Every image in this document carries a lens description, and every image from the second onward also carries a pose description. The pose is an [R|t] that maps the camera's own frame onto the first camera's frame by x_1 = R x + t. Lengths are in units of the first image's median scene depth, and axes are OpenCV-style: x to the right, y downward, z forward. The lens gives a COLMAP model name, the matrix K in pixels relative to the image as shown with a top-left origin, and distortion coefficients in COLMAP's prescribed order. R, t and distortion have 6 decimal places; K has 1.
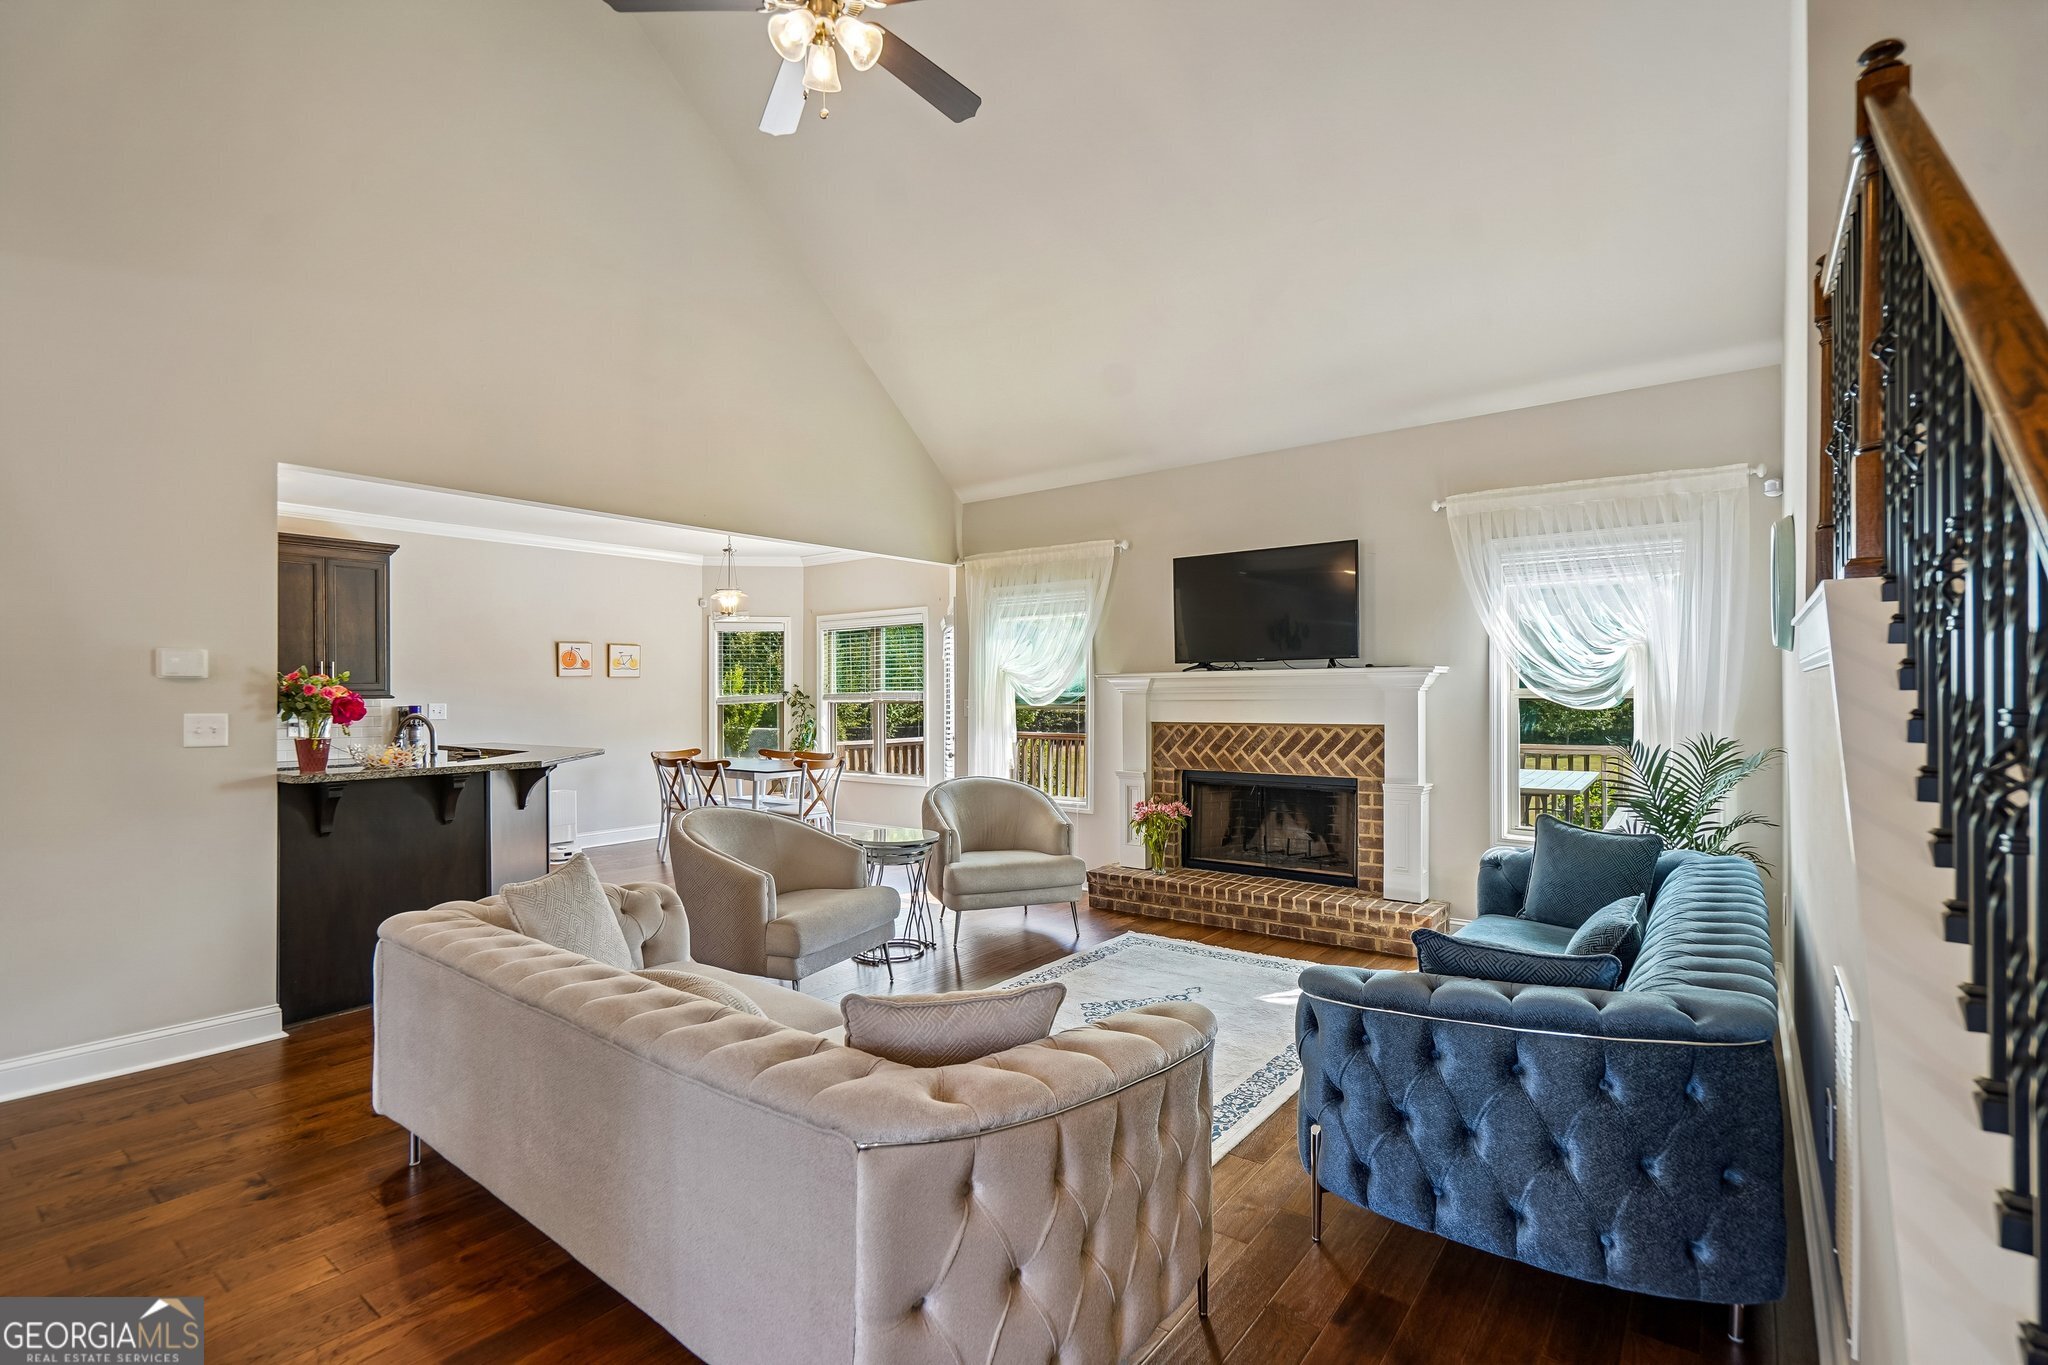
lens RADIAL K [[933.8, 0, 1019.3], [0, 933.8, 695.7], [0, 0, 1]] dist [-0.005218, 0.000190]
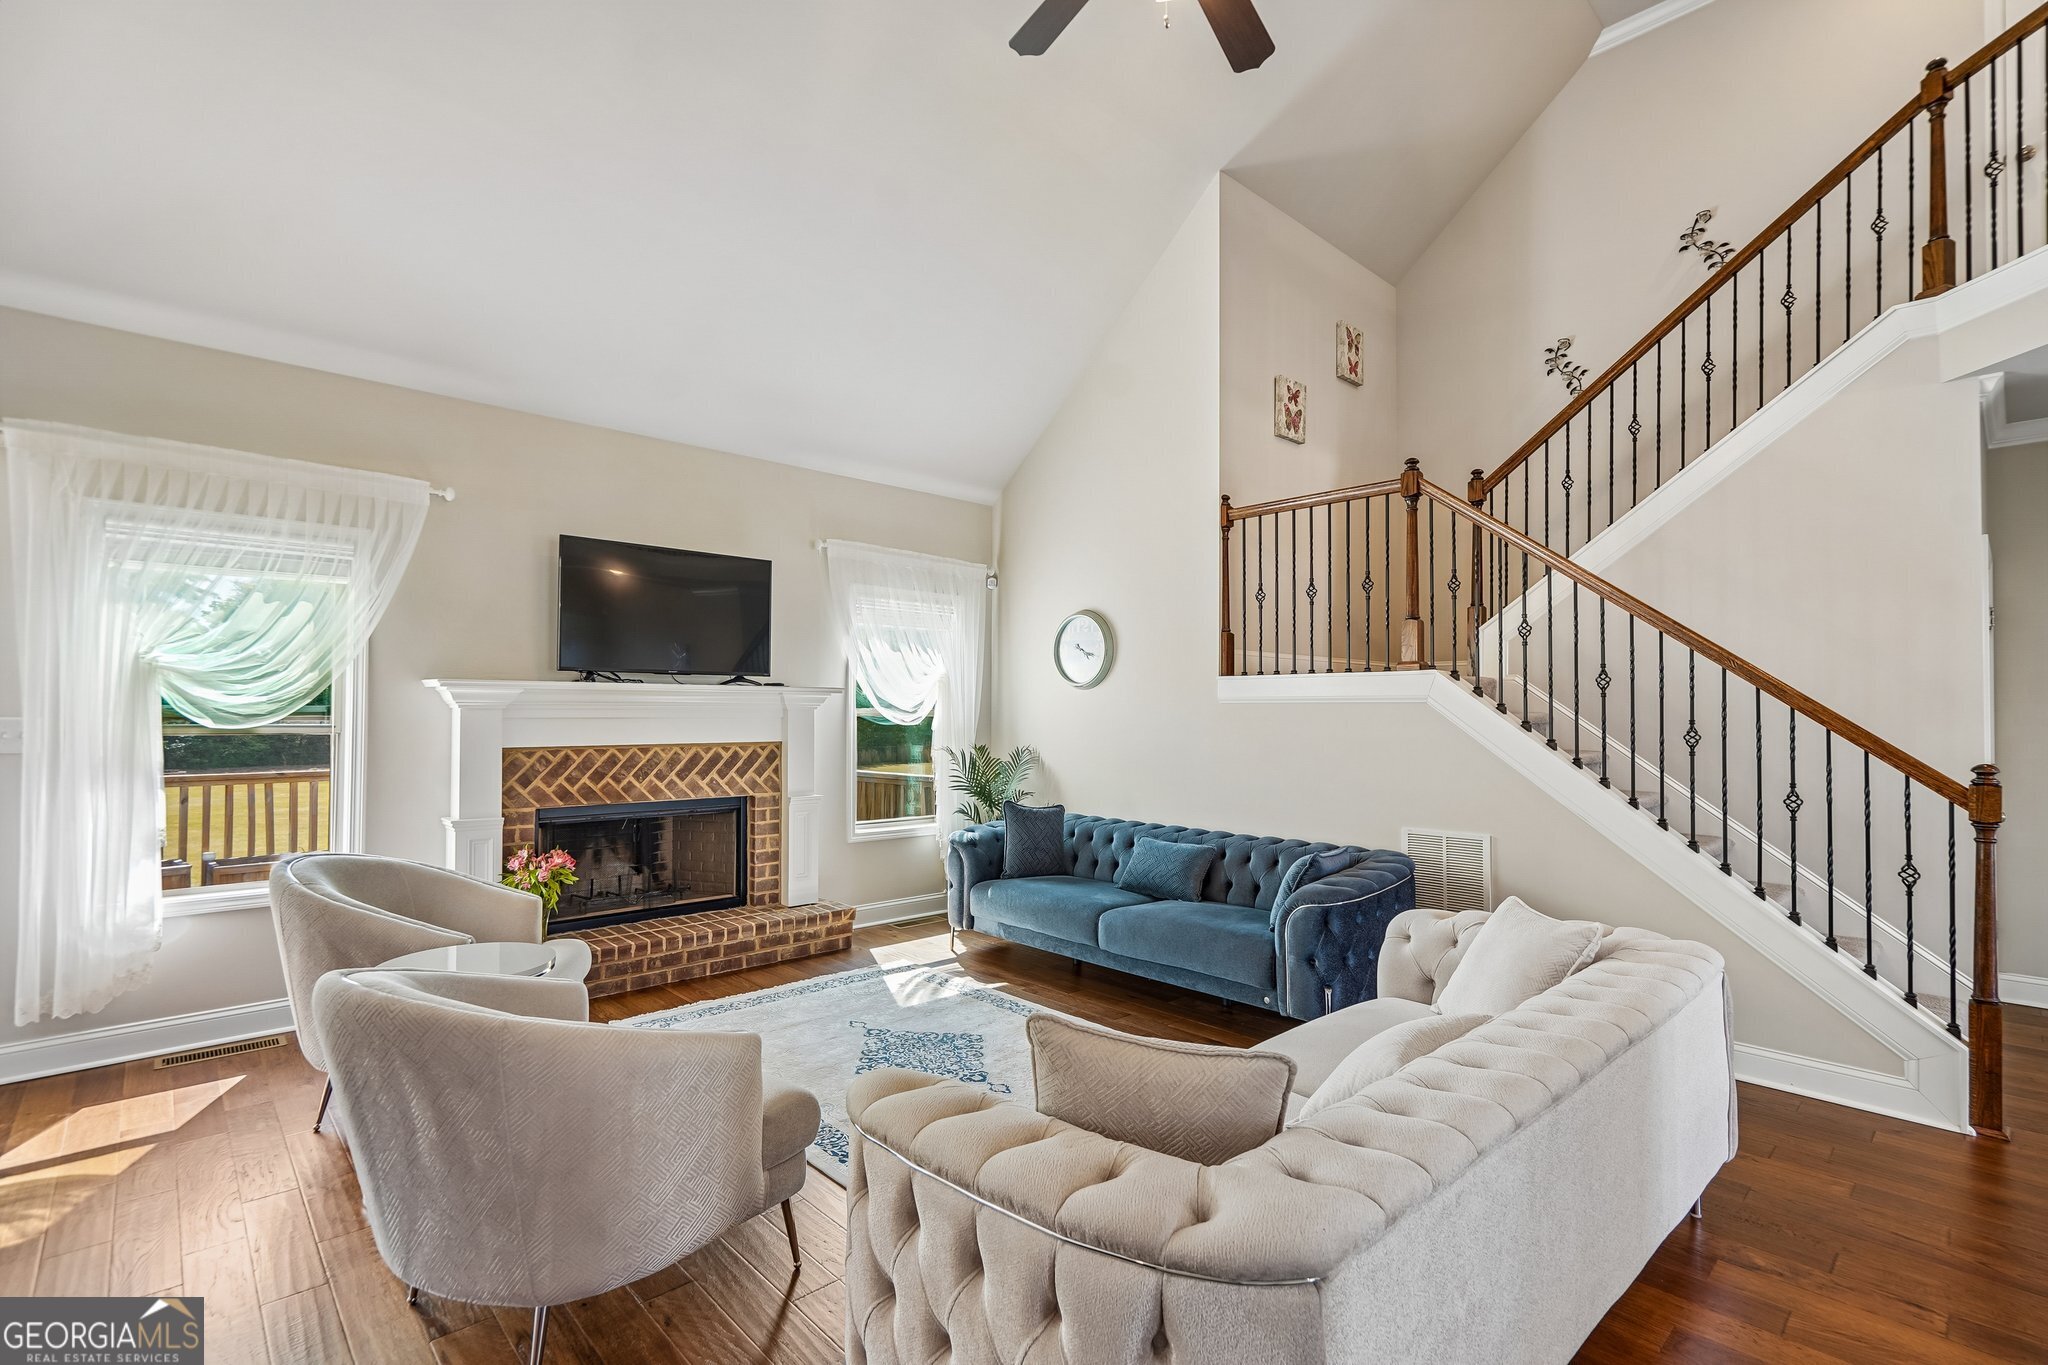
lens RADIAL K [[935.8, 0, 1016.6], [0, 935.8, 704.4], [0, 0, 1]] dist [-0.004006, 0.001214]
pose [[0.162060, 0.014365, 0.986676, -0.556589], [-0.005128, 0.999893, -0.013715, 0.002298], [-0.986768, -0.002837, 0.162116, 0.525400]]
